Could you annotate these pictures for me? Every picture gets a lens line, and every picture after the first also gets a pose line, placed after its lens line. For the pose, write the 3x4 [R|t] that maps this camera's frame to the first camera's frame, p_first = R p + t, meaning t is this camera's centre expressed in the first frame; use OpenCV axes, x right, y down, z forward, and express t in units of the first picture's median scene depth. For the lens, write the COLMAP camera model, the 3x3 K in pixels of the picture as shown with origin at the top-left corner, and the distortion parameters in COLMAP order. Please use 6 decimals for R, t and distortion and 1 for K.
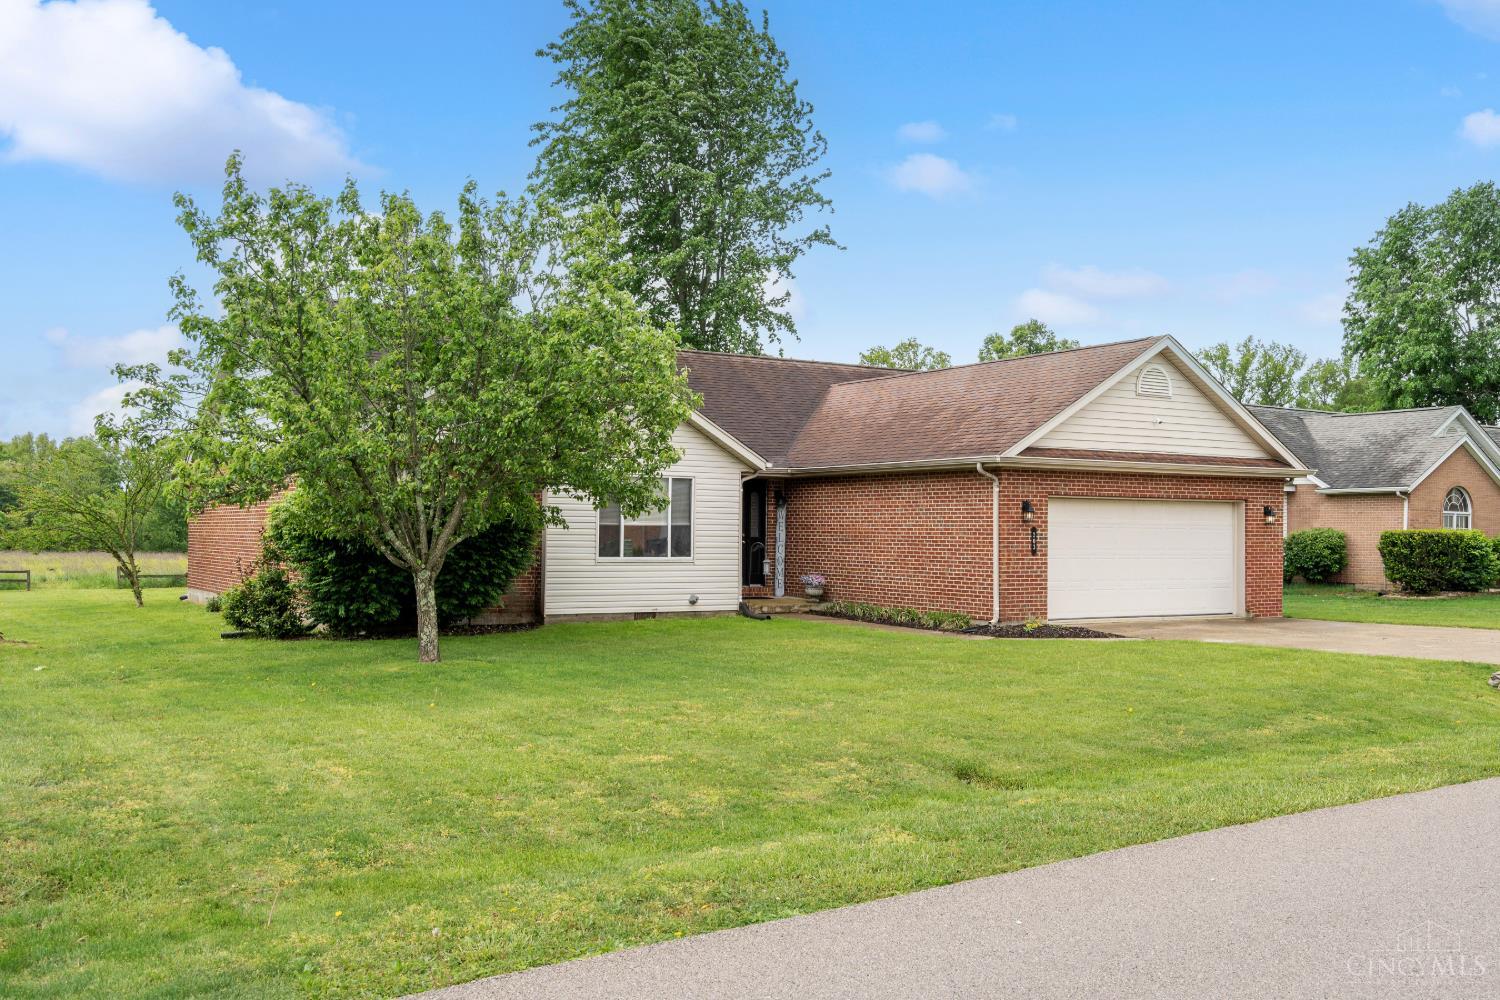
lens RADIAL K [[1241.0, 0, 750.0], [0, 1241.0, 500.0], [0, 0, 1]] dist [0.000893, 0.000043]
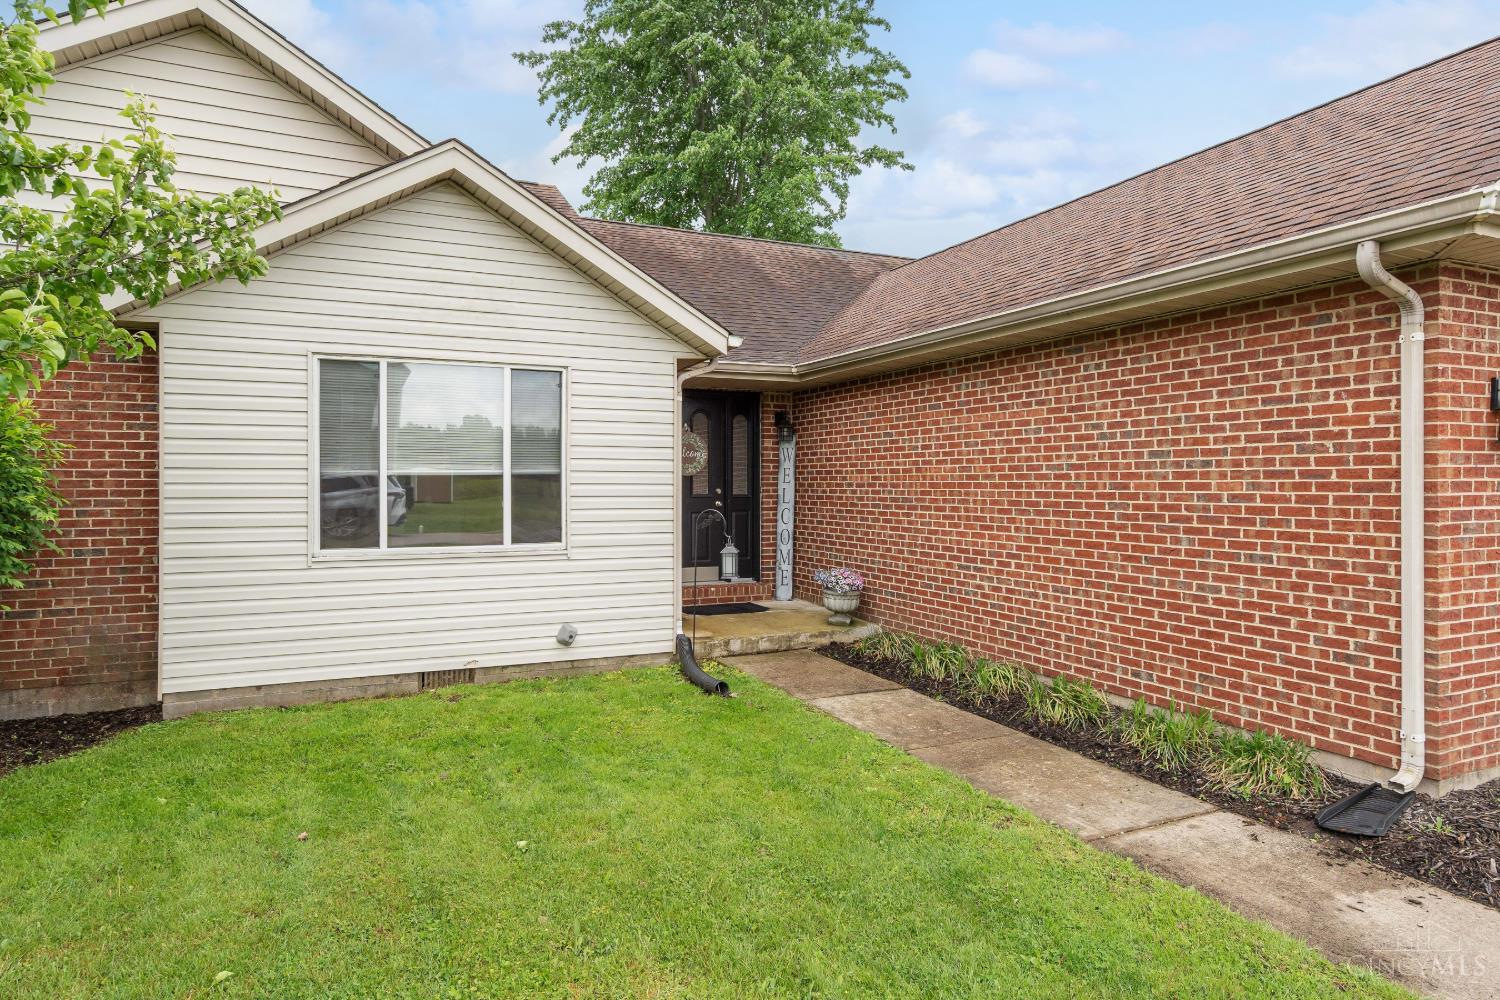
lens RADIAL K [[885.4, 0, 753.6], [0, 885.4, 477.1], [0, 0, 1]] dist [-0.001064, -0.000090]
pose [[0.996049, -0.009022, -0.088350, 0.052055], [0.010497, 0.999813, 0.016245, 0.017571], [0.088187, -0.017108, 0.995957, 0.683799]]
